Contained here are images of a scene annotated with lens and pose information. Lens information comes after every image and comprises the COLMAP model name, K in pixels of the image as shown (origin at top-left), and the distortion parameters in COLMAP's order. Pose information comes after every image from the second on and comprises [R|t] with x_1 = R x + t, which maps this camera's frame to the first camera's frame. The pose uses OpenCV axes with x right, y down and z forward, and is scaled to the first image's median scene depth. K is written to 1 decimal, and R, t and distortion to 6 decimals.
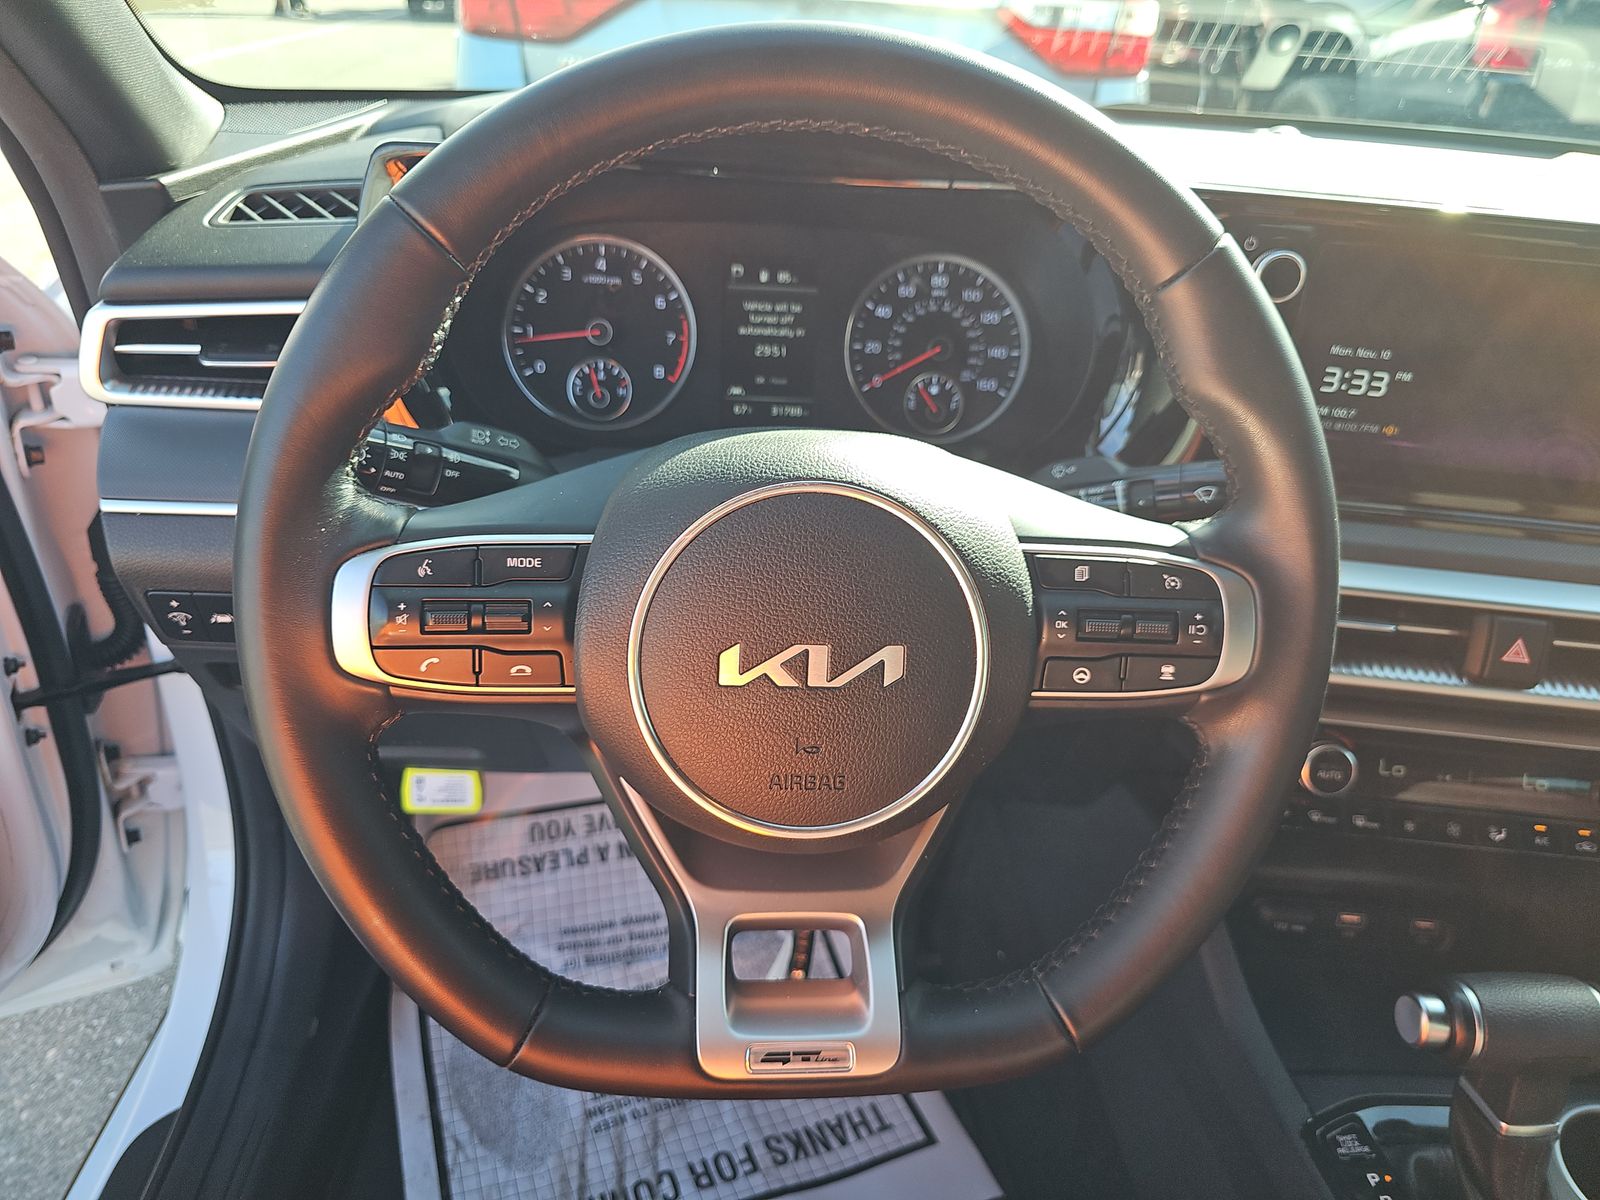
lens RADIAL K [[1076.7, 0, 843.7], [0, 1076.7, 607.7], [0, 0, 1]] dist [0.001127, -0.002853]
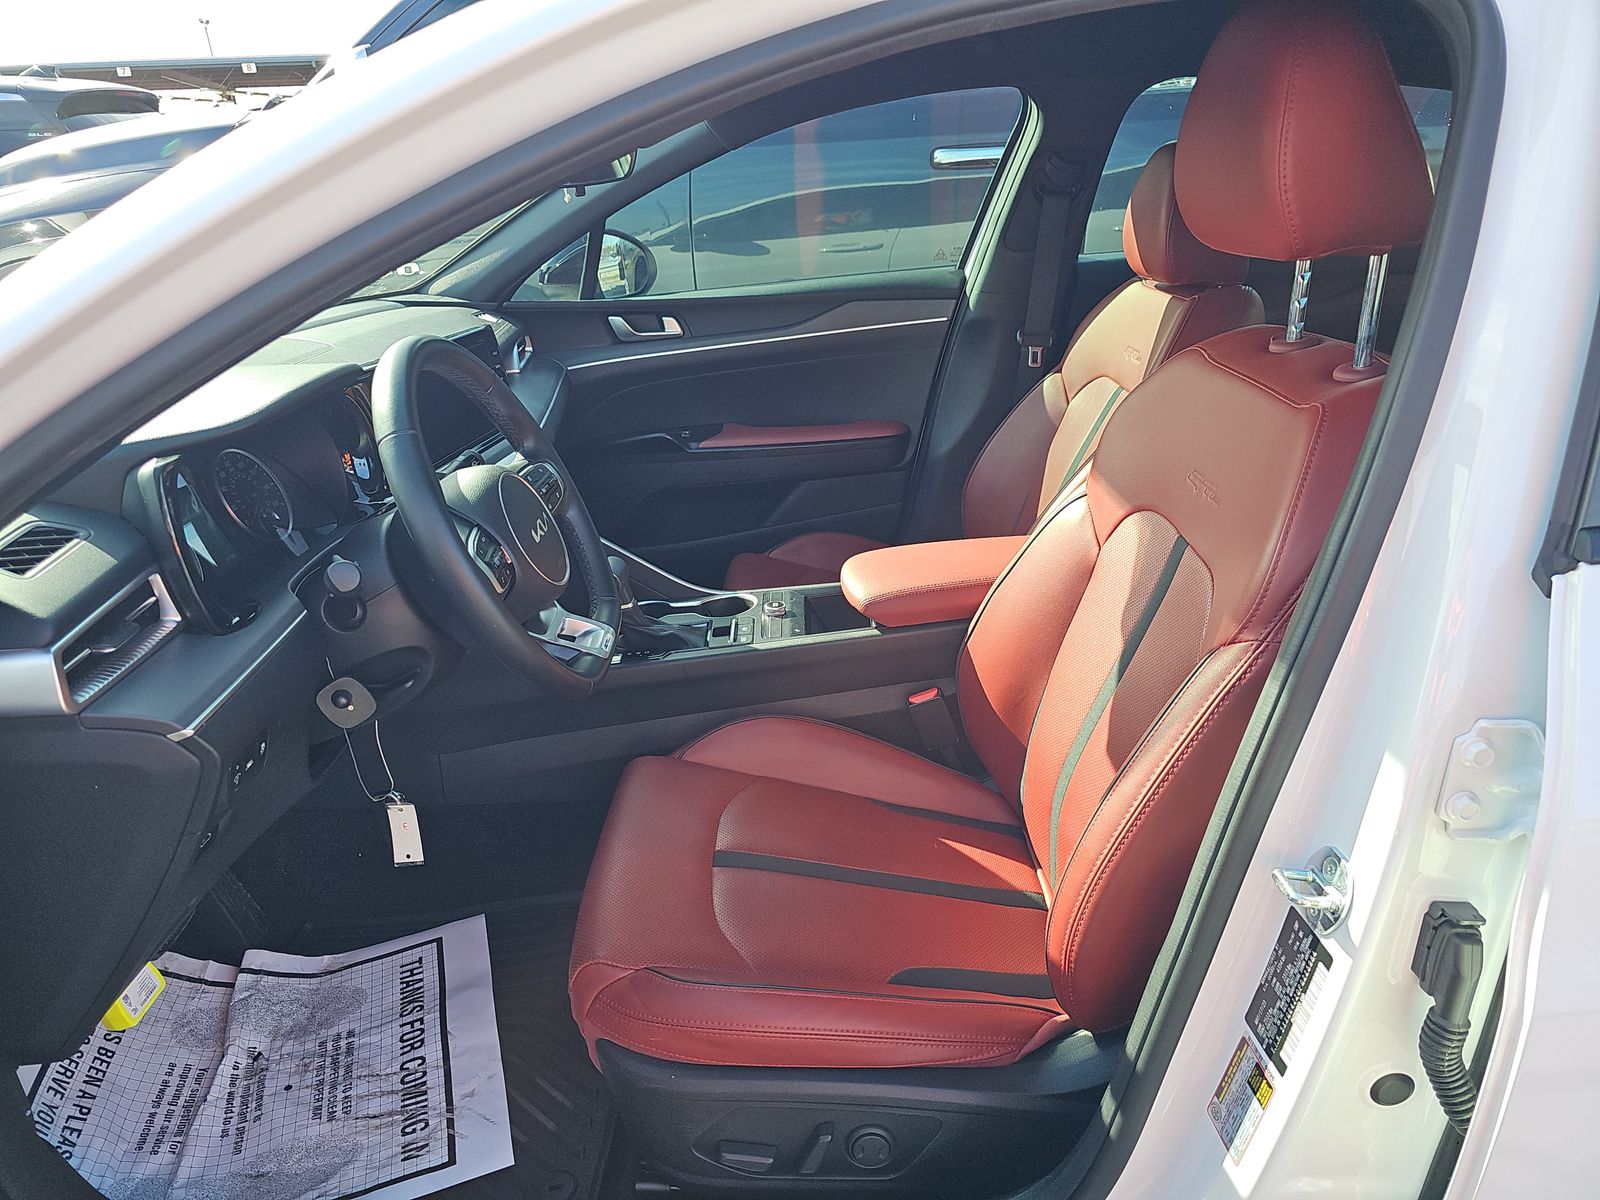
lens RADIAL K [[1076.7, 0, 801.1], [0, 1076.7, 601.0], [0, 0, 1]] dist [0.001127, -0.002853]
pose [[0.048693, -0.442389, 0.895500, -0.871741], [0.527503, 0.772720, 0.353051, -0.144469], [-0.848157, 0.455188, 0.270987, -0.107056]]
